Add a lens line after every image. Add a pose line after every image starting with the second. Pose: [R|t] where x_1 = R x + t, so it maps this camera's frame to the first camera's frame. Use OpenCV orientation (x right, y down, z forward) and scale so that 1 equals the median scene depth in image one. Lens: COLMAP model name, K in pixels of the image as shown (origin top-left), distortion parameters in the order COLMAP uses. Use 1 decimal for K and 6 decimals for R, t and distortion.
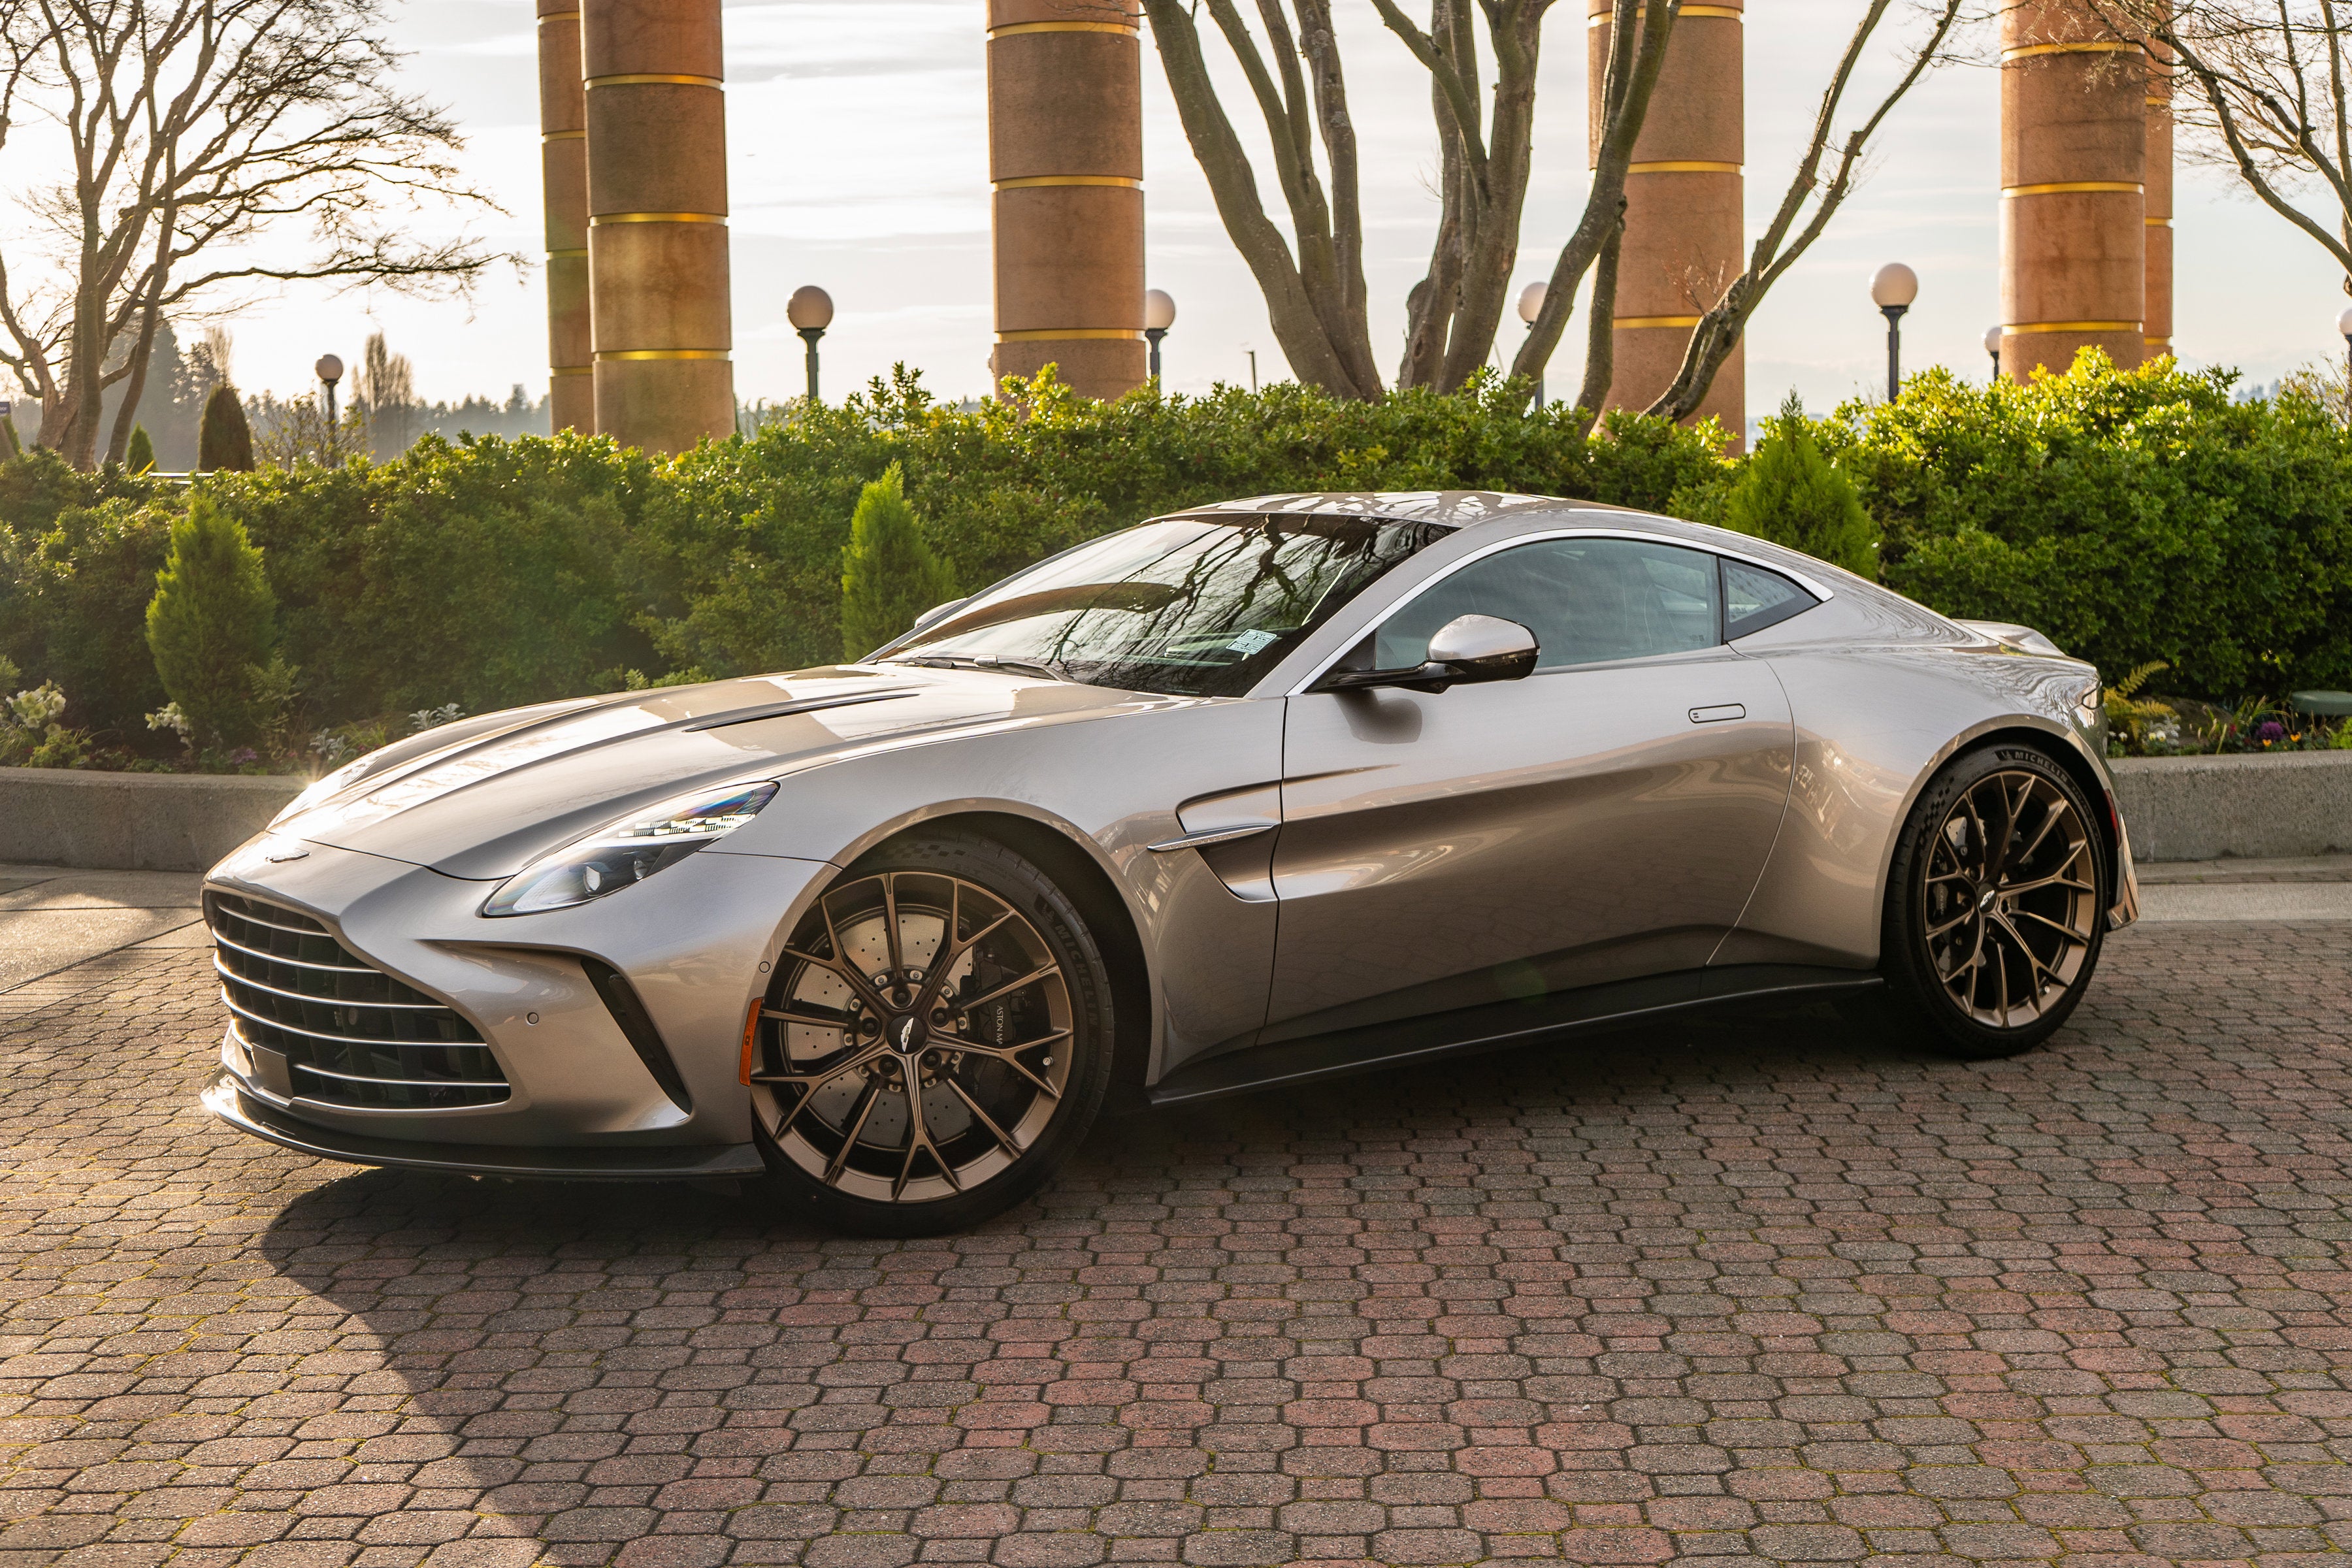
lens RADIAL K [[3144.4, 0, 1213.7], [0, 3144.4, 680.3], [0, 0, 1]] dist [-0.026253, 0.089019]
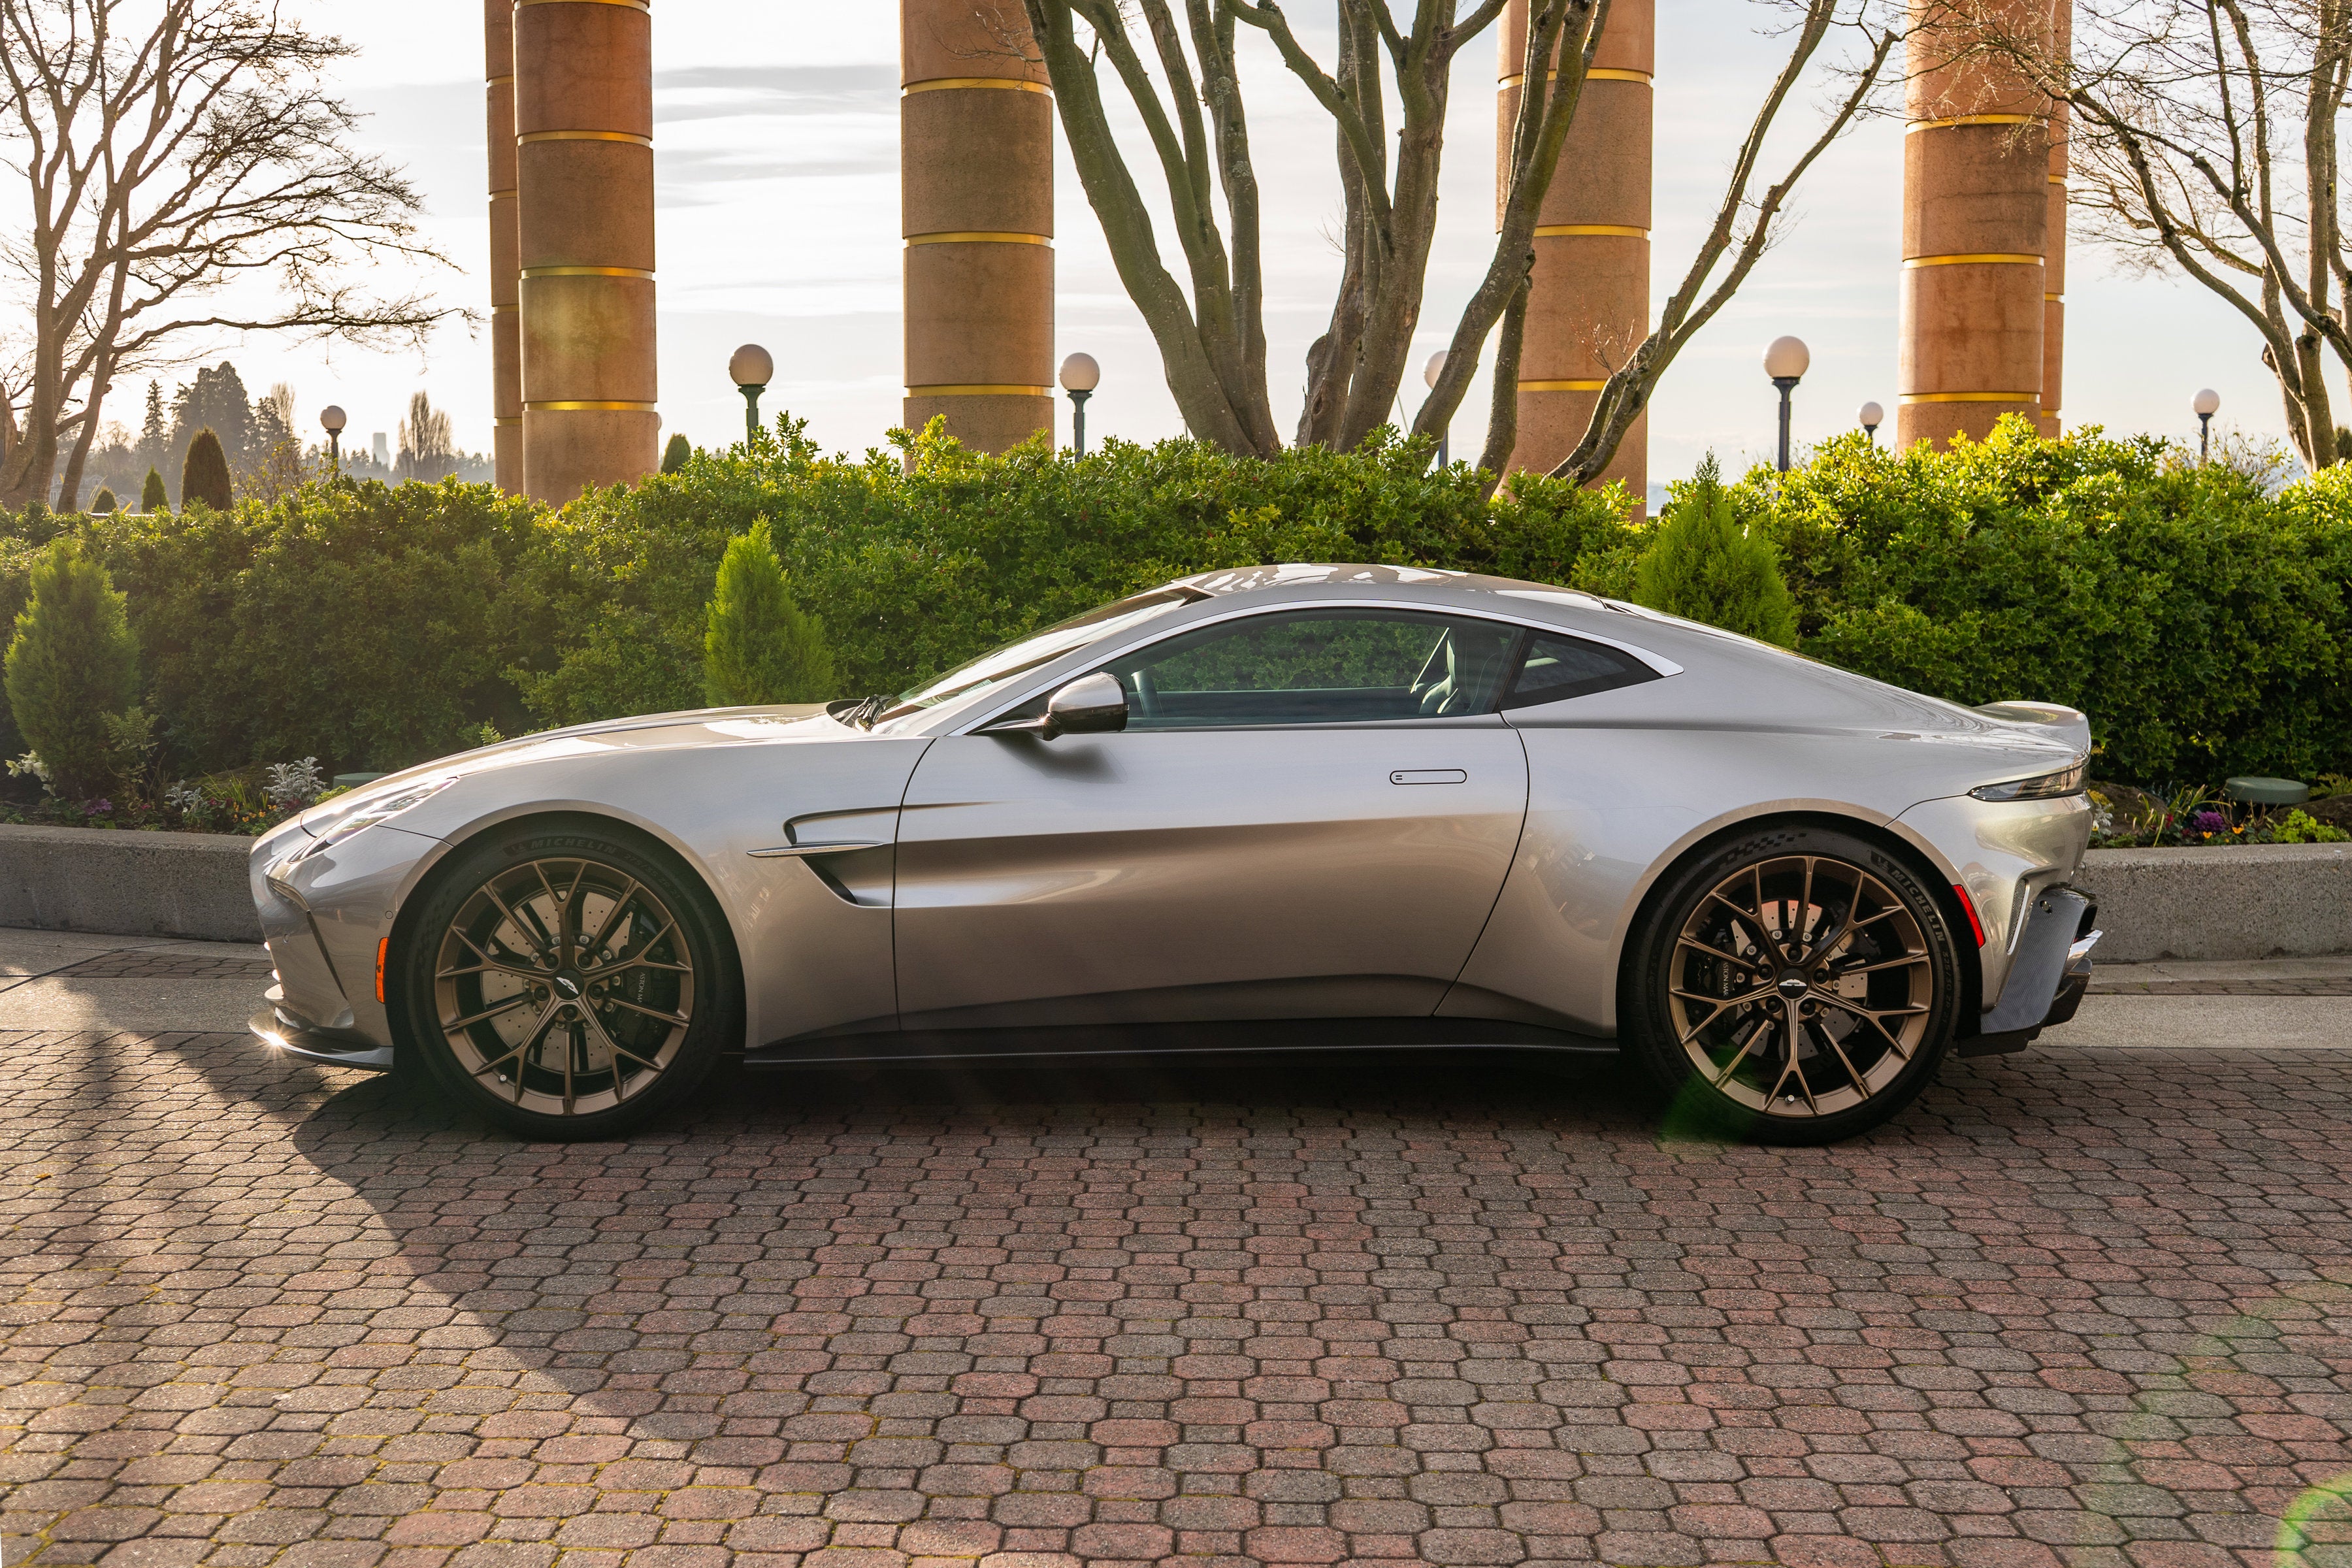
lens RADIAL K [[2746.3, 0, 1086.5], [0, 2746.3, 765.3], [0, 0, 1]] dist [-0.011949, 0.012937]
pose [[0.999545, 0.017180, -0.024804, 0.017980], [-0.016645, 0.999628, 0.021626, -0.012105], [0.025166, -0.021204, 0.999458, 0.156598]]
